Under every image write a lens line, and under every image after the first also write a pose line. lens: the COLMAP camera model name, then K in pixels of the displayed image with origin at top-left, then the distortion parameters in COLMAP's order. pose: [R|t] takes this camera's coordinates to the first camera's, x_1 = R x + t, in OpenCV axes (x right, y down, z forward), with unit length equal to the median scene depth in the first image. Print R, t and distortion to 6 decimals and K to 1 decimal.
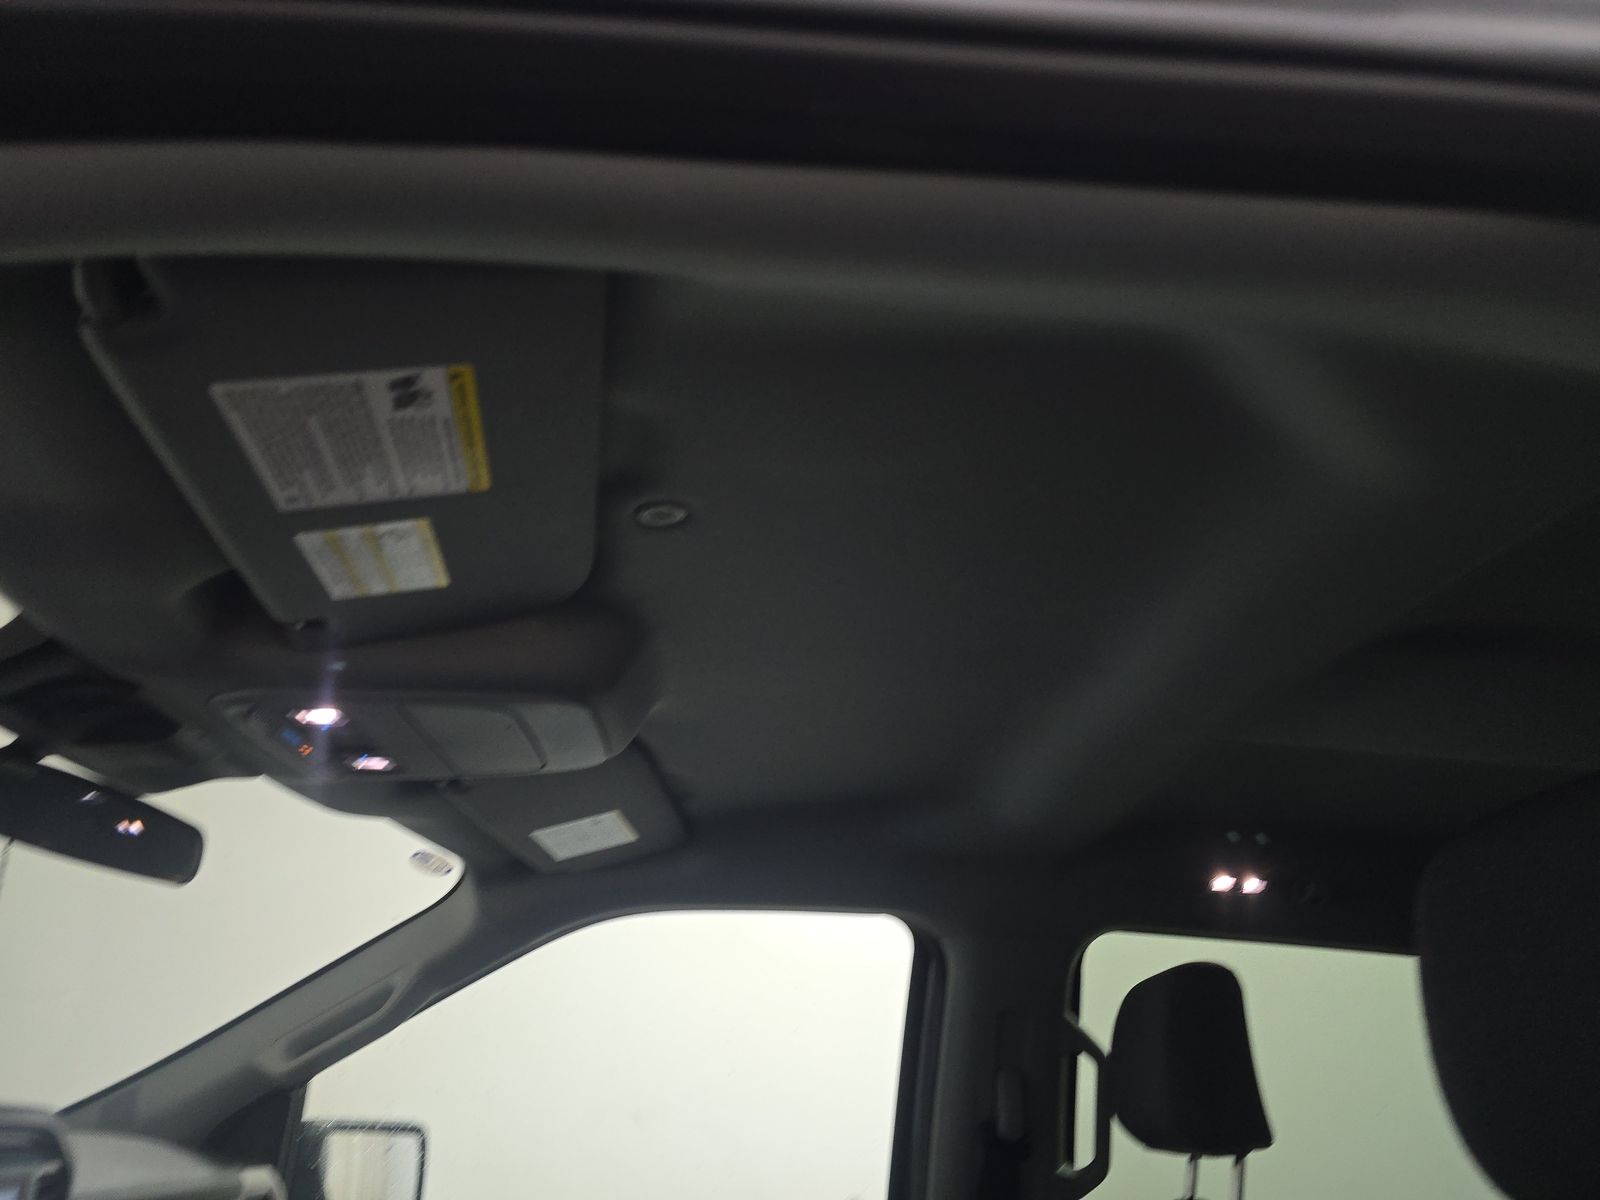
lens RADIAL K [[1087.8, 0, 808.1], [0, 1087.8, 617.1], [0, 0, 1]] dist [0.035440, -0.033423]
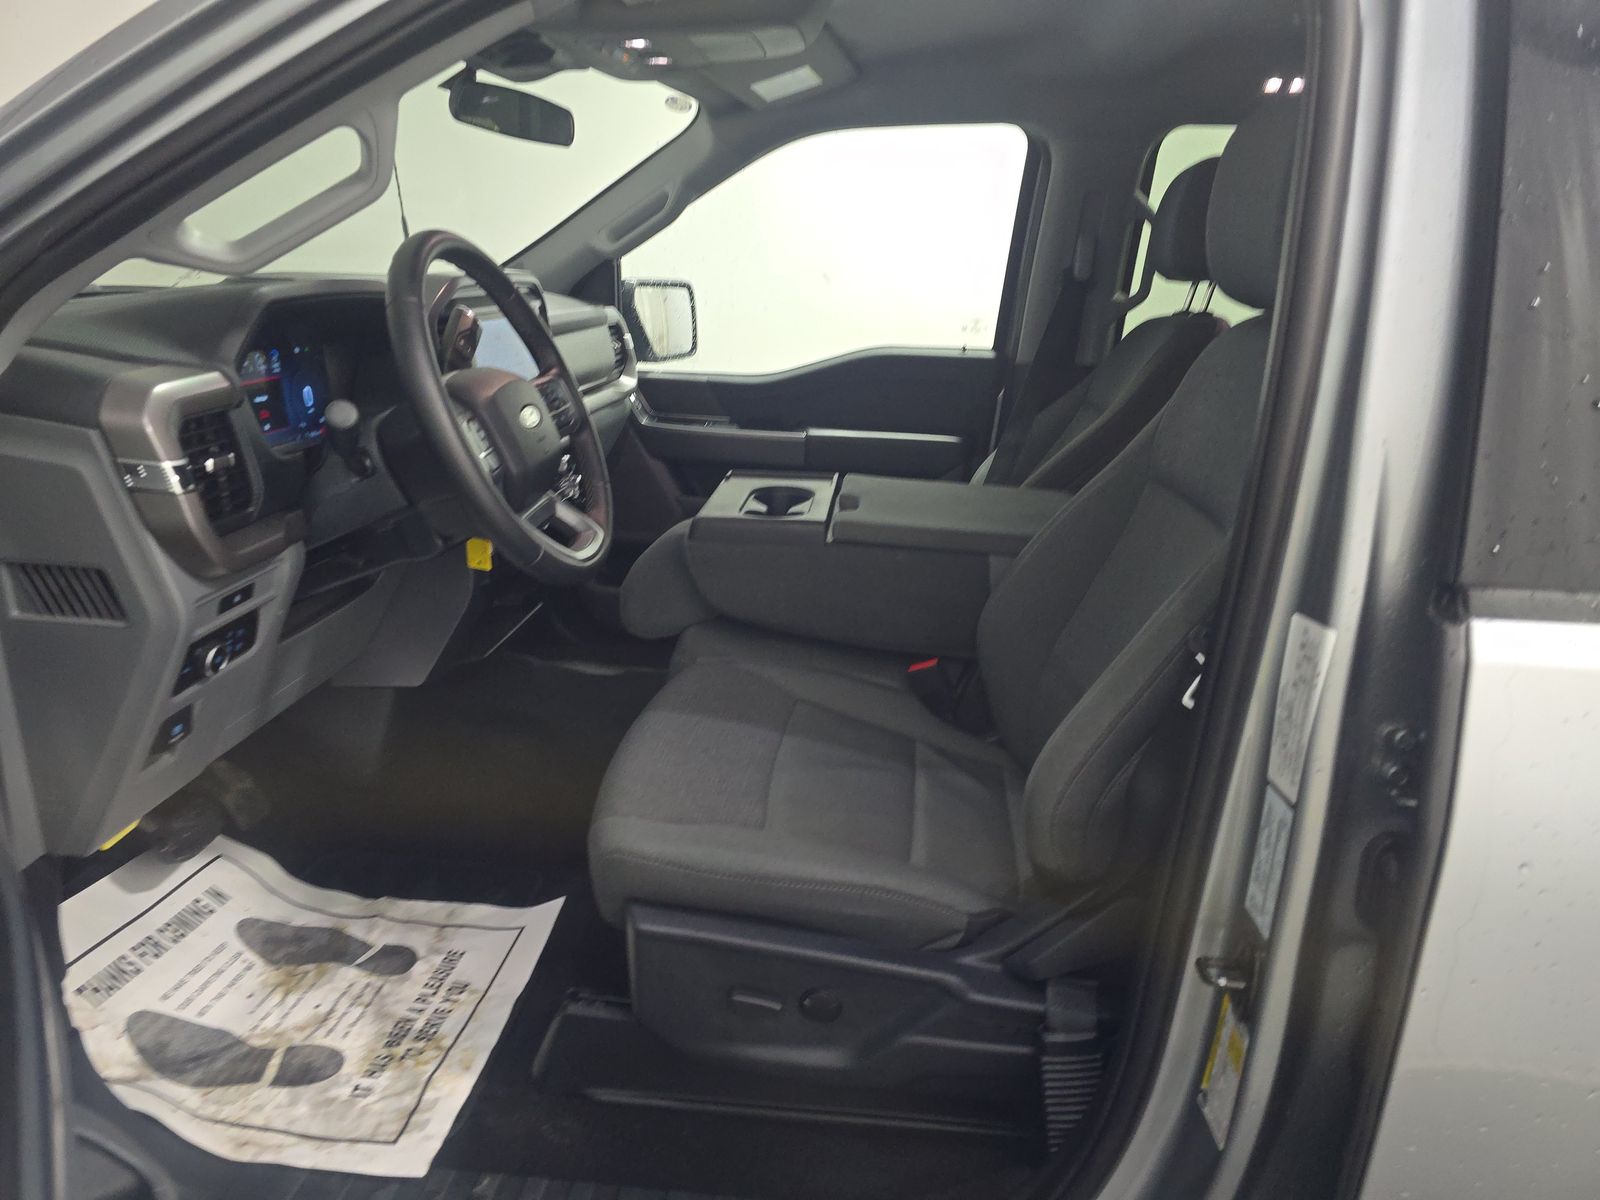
lens RADIAL K [[1087.8, 0, 803.0], [0, 1087.8, 612.8], [0, 0, 1]] dist [0.035440, -0.033423]
pose [[0.988183, 0.020135, -0.151951, 0.042963], [0.085808, 0.748769, 0.657253, -0.198899], [0.127010, -0.662525, 0.738193, -0.458541]]
